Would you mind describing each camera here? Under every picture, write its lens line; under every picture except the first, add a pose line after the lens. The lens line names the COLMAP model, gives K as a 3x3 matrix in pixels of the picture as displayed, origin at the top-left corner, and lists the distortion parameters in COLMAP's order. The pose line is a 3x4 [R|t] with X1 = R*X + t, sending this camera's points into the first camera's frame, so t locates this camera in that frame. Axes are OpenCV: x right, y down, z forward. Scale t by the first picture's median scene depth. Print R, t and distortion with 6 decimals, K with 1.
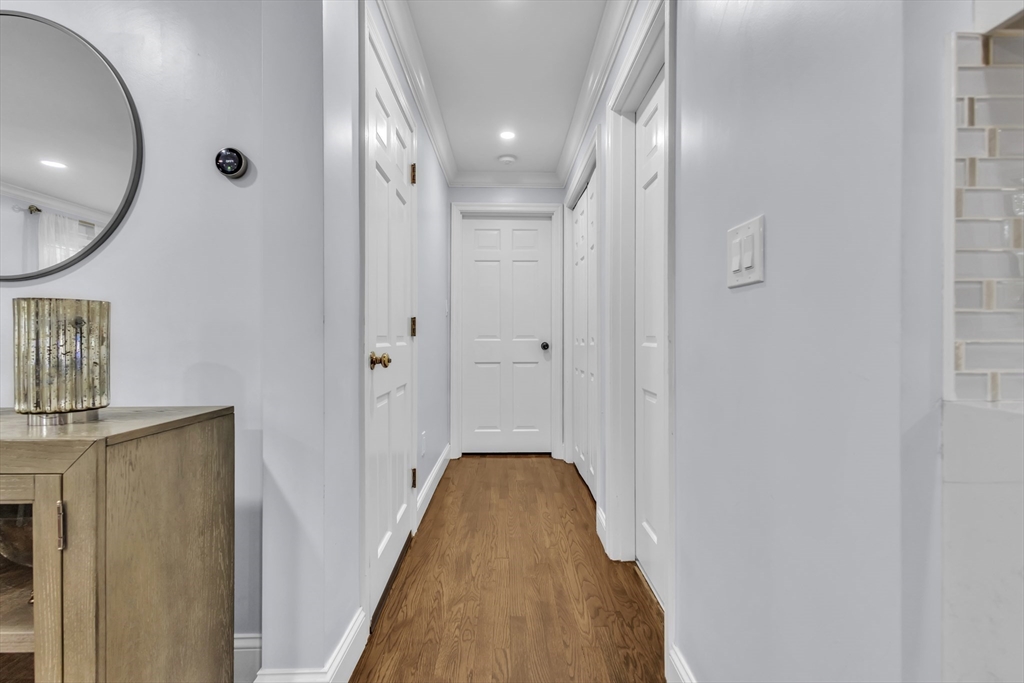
lens RADIAL K [[476.0, 0, 513.6], [0, 476.0, 336.1], [0, 0, 1]] dist [0.006981, -0.000397]
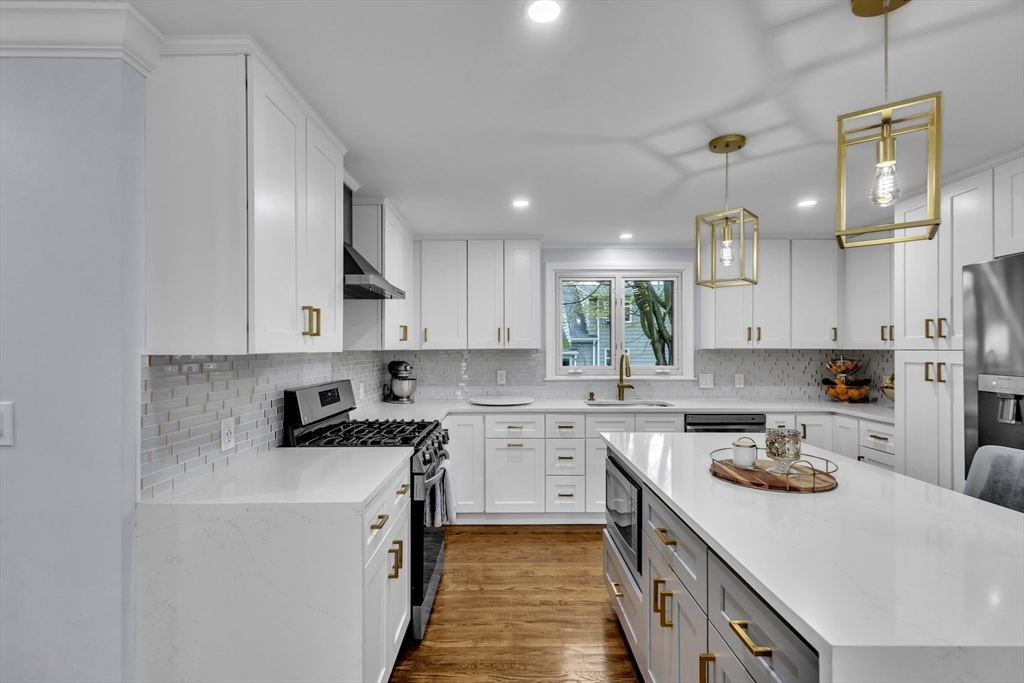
lens RADIAL K [[473.7, 0, 509.9], [0, 473.7, 345.6], [0, 0, 1]] dist [0.001917, -0.000138]
pose [[0.015957, 0.003237, 0.999867, -0.854355], [0.002754, 0.999991, -0.003281, -0.375036], [-0.999869, 0.002806, 0.015948, -0.541598]]
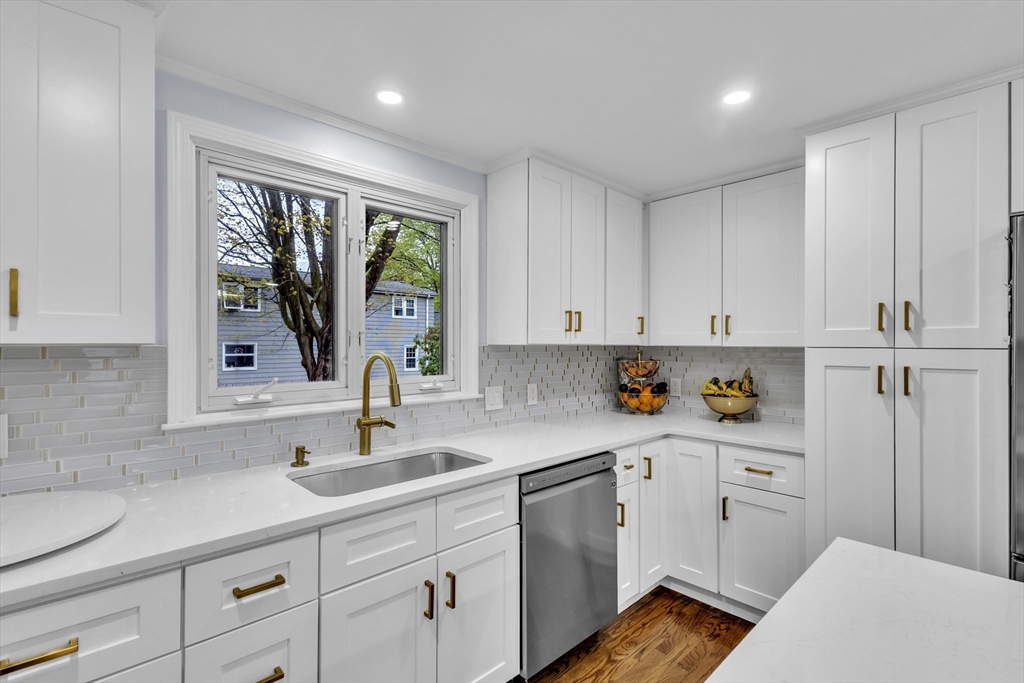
lens RADIAL K [[473.7, 0, 509.9], [0, 473.7, 345.6], [0, 0, 1]] dist [0.001917, -0.000138]
pose [[-0.674579, -0.008306, 0.738156, 1.445719], [-0.003534, 0.999962, 0.008022, -0.371432], [-0.738194, 0.002803, -0.674582, -0.573827]]
